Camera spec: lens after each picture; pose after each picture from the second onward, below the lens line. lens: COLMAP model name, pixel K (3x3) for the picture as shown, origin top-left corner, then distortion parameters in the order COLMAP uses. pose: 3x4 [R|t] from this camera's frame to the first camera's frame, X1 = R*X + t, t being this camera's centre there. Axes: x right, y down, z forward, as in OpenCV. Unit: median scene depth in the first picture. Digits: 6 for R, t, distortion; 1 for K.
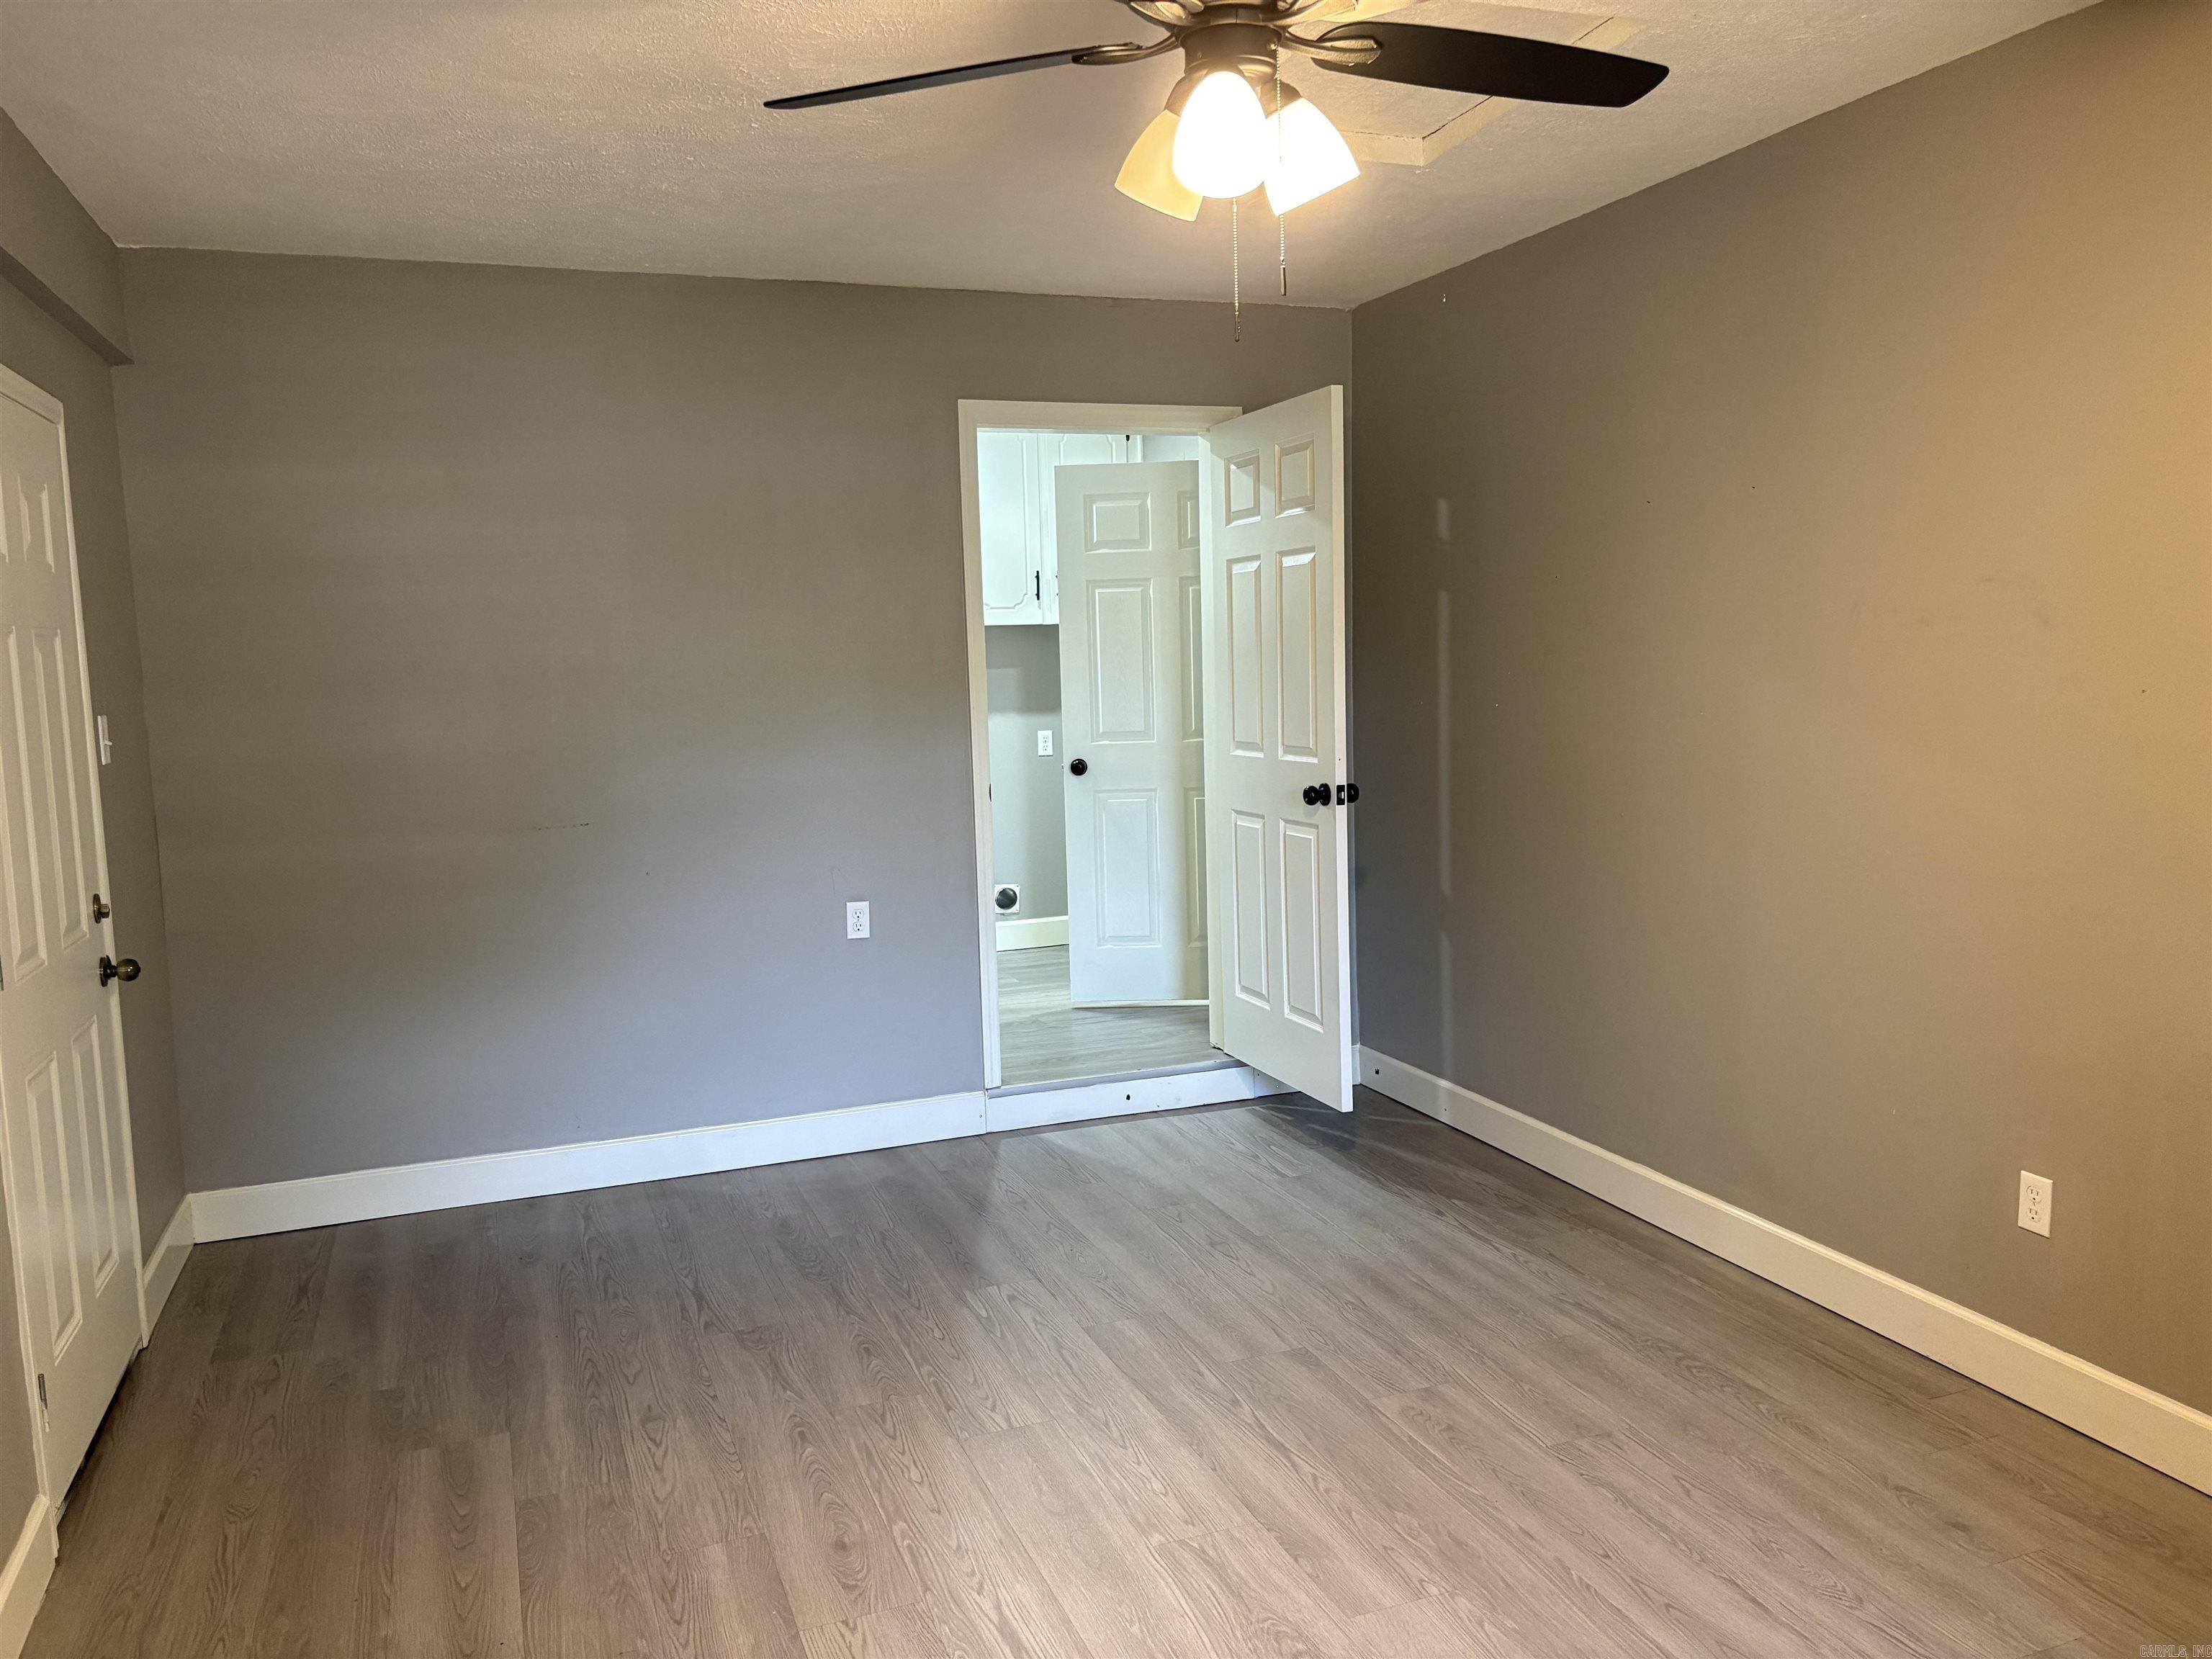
lens RADIAL K [[1673.2, 0, 1106.1], [0, 1673.2, 828.8], [0, 0, 1]] dist [0.039976, -0.051507]
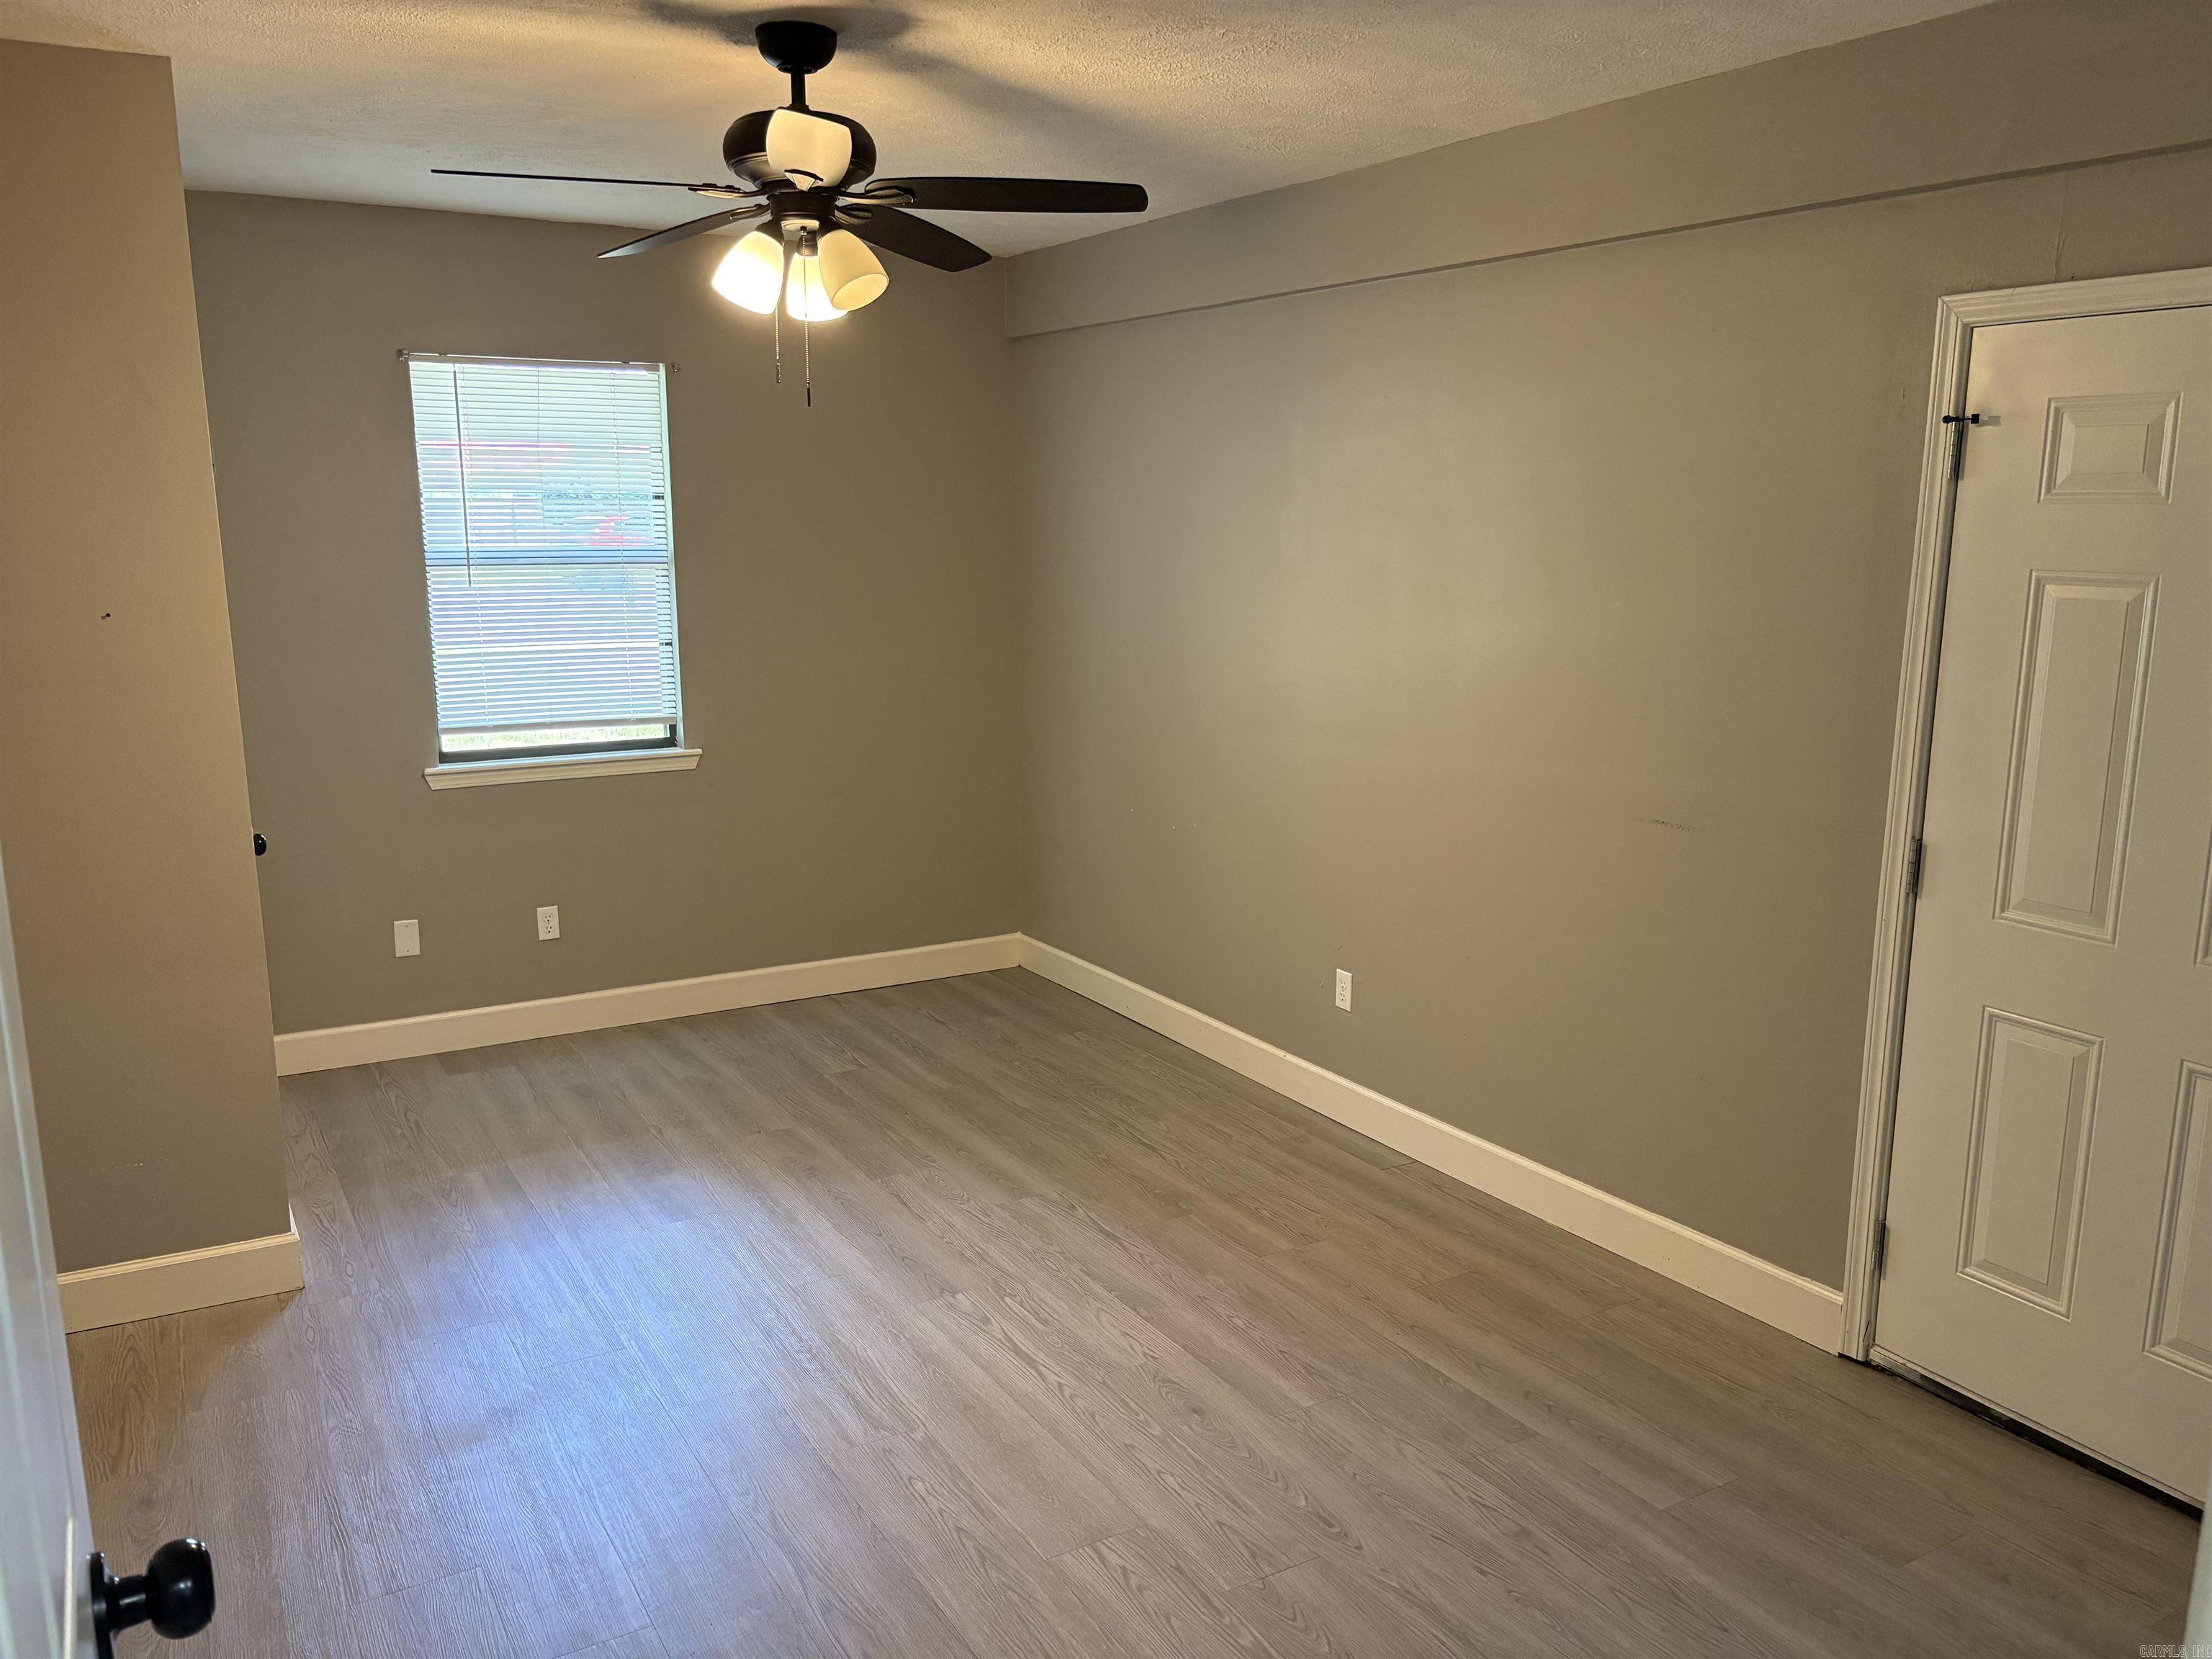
lens RADIAL K [[1673.2, 0, 1100.4], [0, 1673.2, 830.9], [0, 0, 1]] dist [0.039976, -0.051507]
pose [[-0.986433, 0.060539, -0.152593, 0.050625], [0.011377, 0.952495, 0.304343, -0.262890], [0.163769, 0.298478, -0.940261, 1.747590]]
